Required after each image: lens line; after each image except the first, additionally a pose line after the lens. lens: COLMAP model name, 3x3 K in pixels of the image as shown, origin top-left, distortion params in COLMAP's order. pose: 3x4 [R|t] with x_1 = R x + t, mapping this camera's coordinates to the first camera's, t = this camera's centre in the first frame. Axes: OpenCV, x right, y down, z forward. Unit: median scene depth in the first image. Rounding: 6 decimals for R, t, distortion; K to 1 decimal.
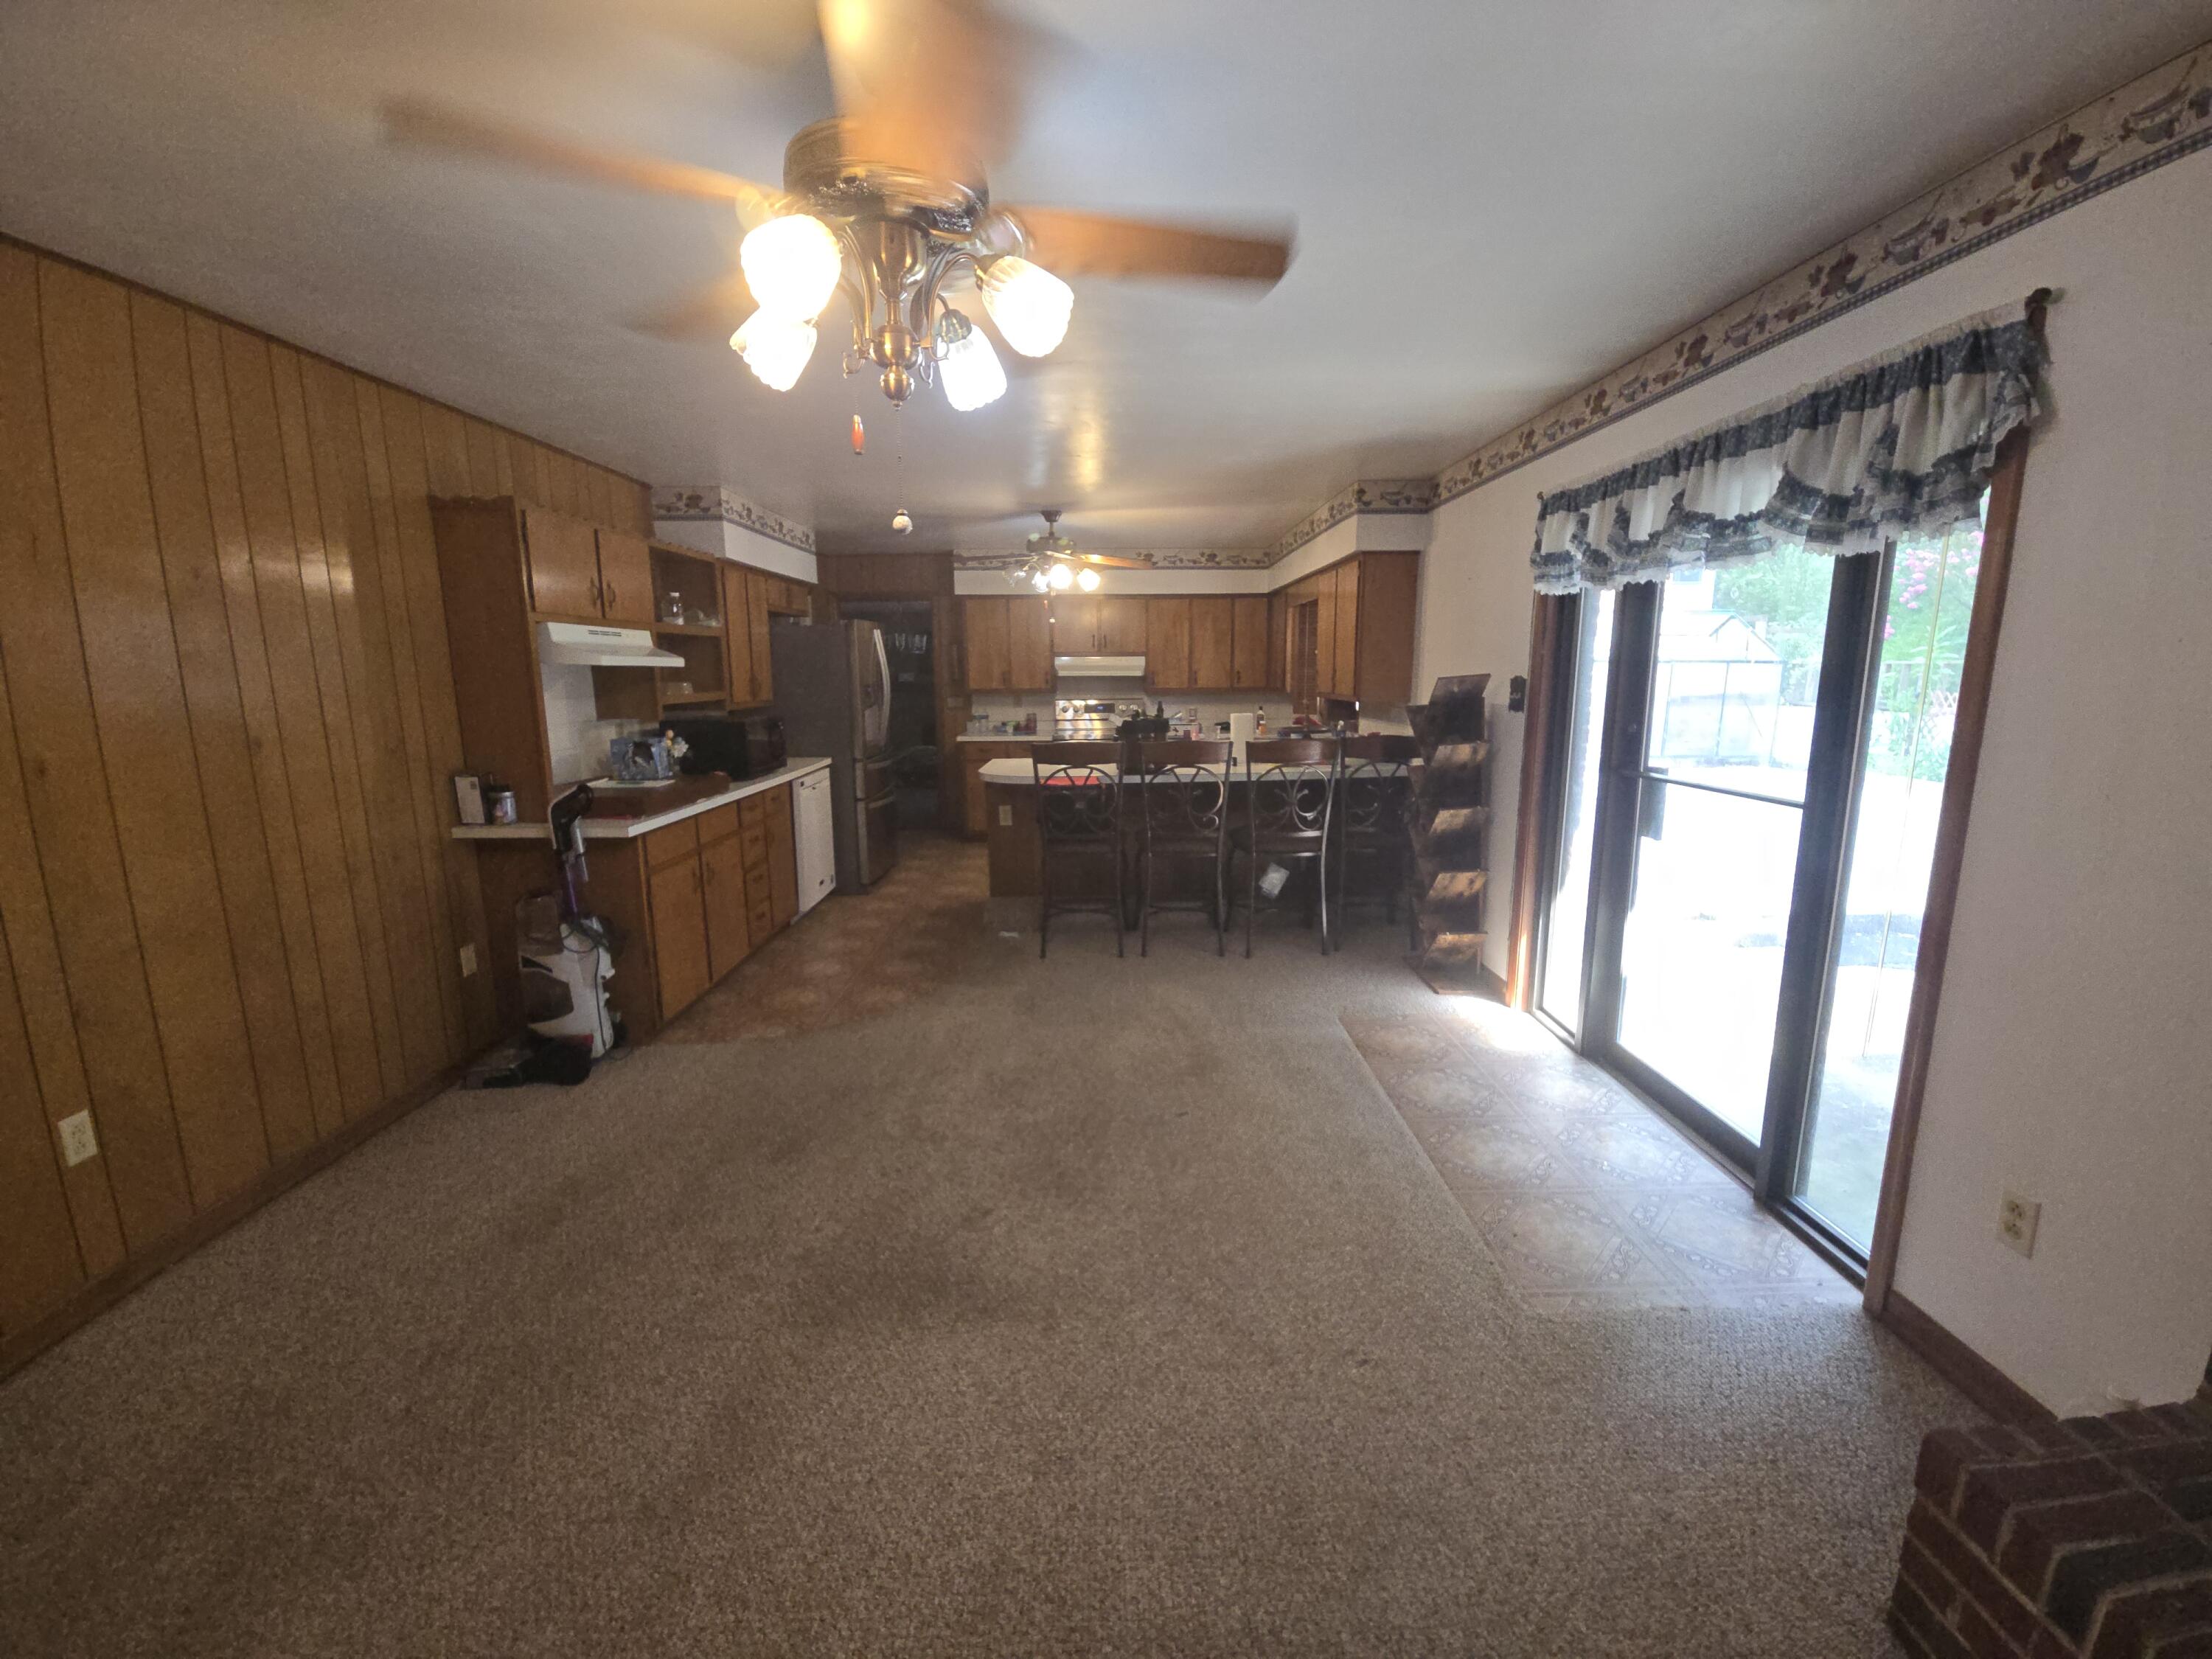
lens RADIAL K [[922.5, 0, 1106.0], [0, 922.5, 829.5], [0, 0, 1]] dist [0.000179, -0.000129]
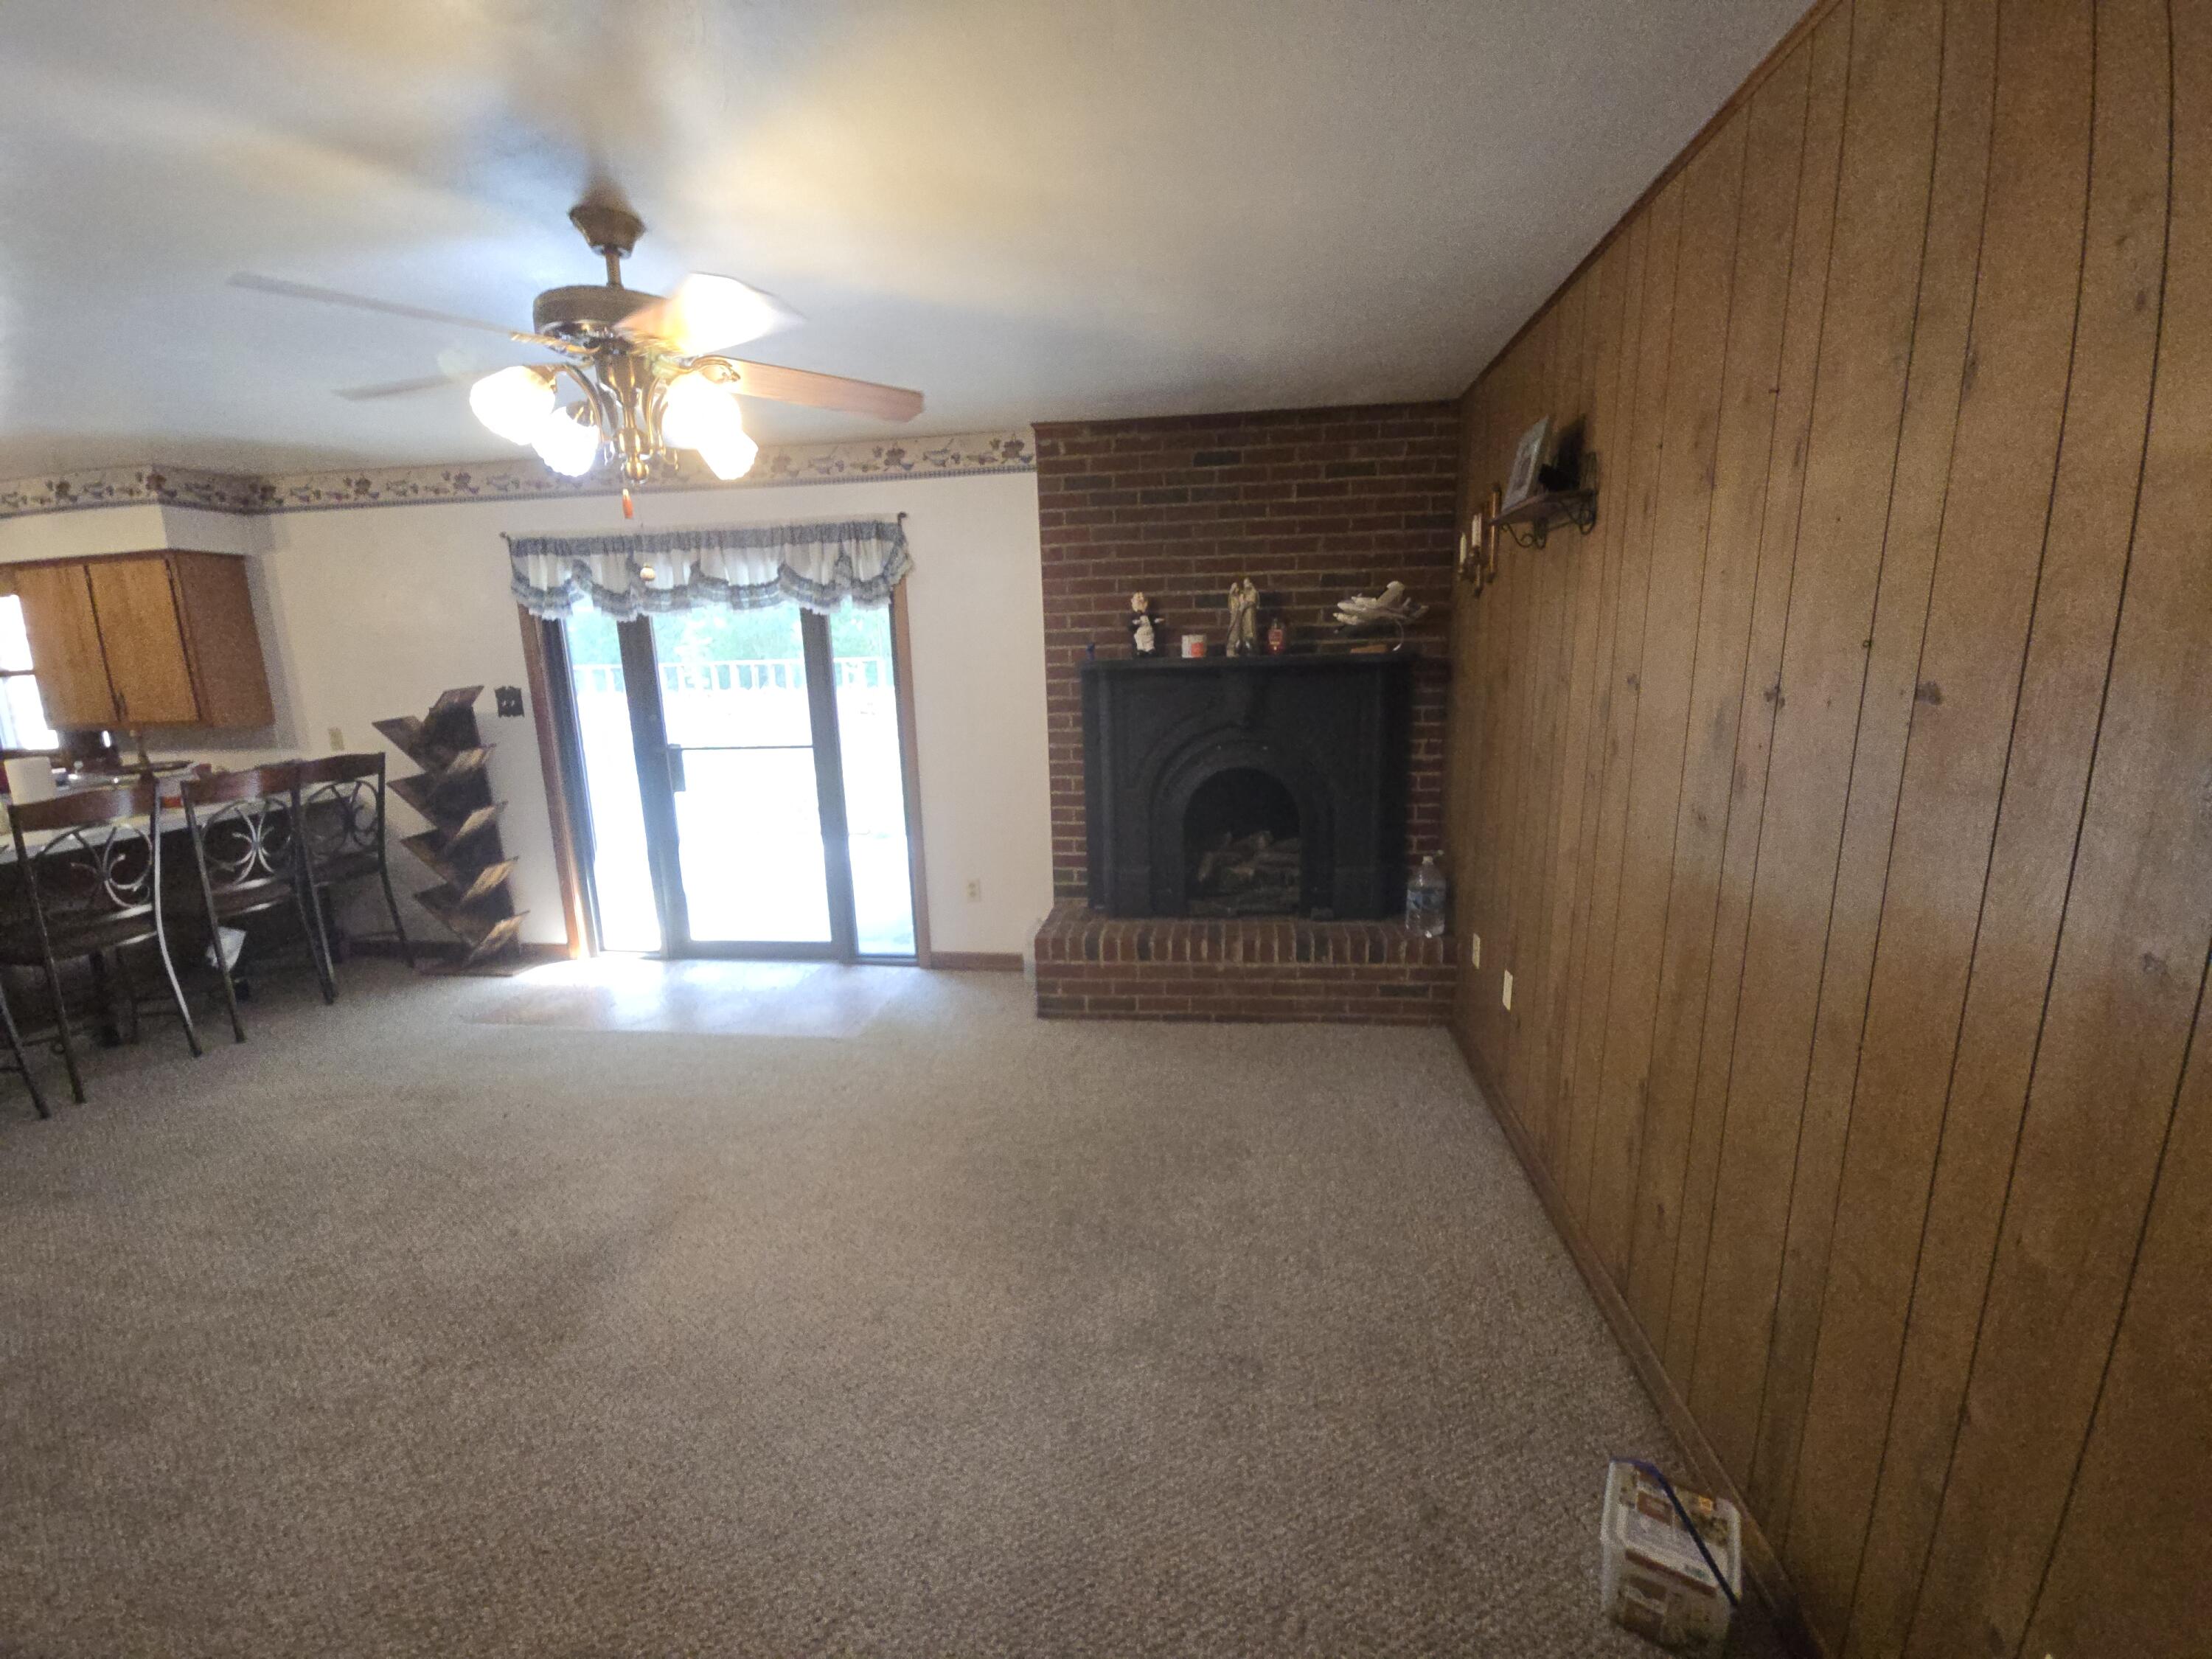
lens RADIAL K [[922.5, 0, 1106.0], [0, 922.5, 829.5], [0, 0, 1]] dist [0.000179, -0.000129]
pose [[0.097456, -0.168169, 0.980929, -0.815990], [0.198114, 0.969173, 0.146471, -0.015669], [-0.975322, 0.180061, 0.127768, 0.179594]]
